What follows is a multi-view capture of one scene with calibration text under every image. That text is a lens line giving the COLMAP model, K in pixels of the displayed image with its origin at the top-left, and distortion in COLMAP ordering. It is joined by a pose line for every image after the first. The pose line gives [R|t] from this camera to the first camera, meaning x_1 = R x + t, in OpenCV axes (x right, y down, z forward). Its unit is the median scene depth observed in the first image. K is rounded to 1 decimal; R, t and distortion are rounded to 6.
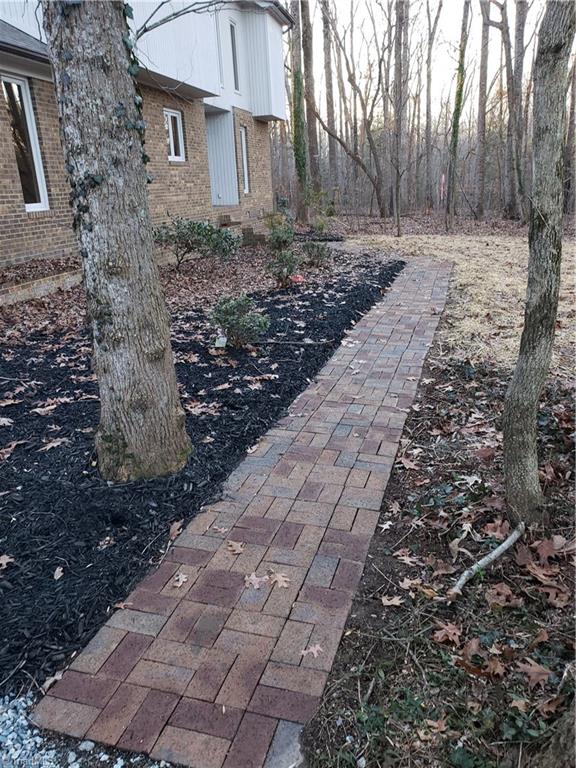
lens RADIAL K [[583.1, 0, 268.5], [0, 583.1, 384.0], [0, 0, 1]] dist [0.075742, 0.000040]
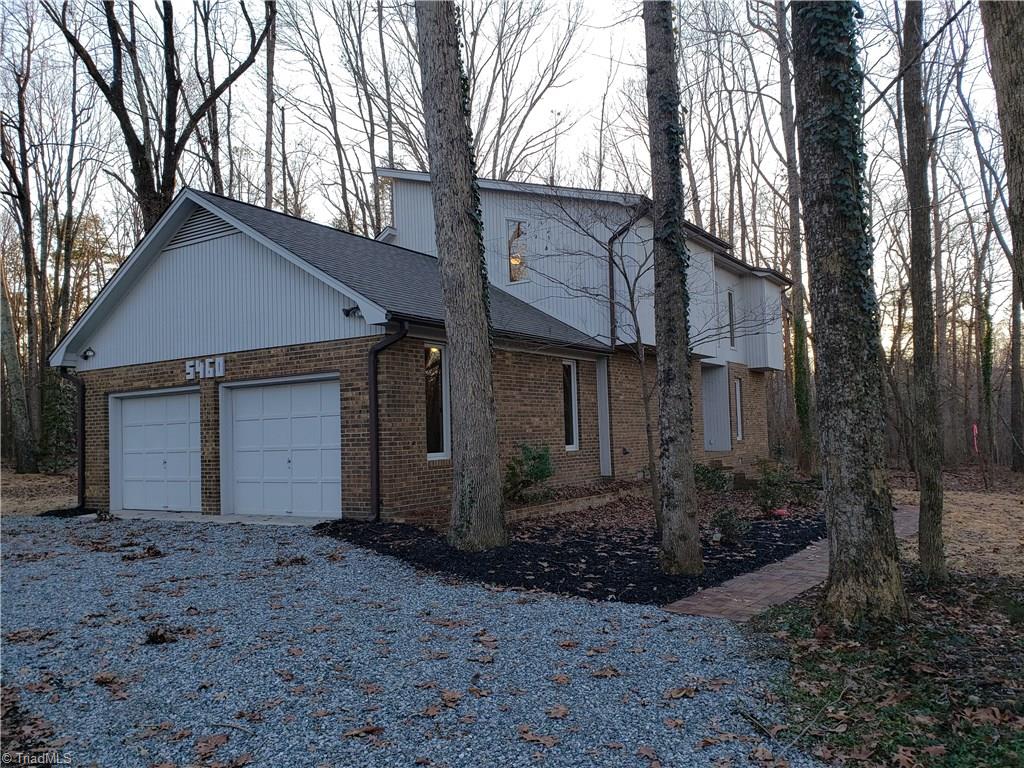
lens RADIAL K [[781.1, 0, 511.9], [0, 781.1, 388.0], [0, 0, 1]] dist [0.004457, -0.000431]
pose [[0.948751, 0.010625, -0.315847, 0.027412], [-0.124818, 0.930776, -0.343622, 0.188973], [0.290332, 0.365436, 0.884401, -0.616412]]
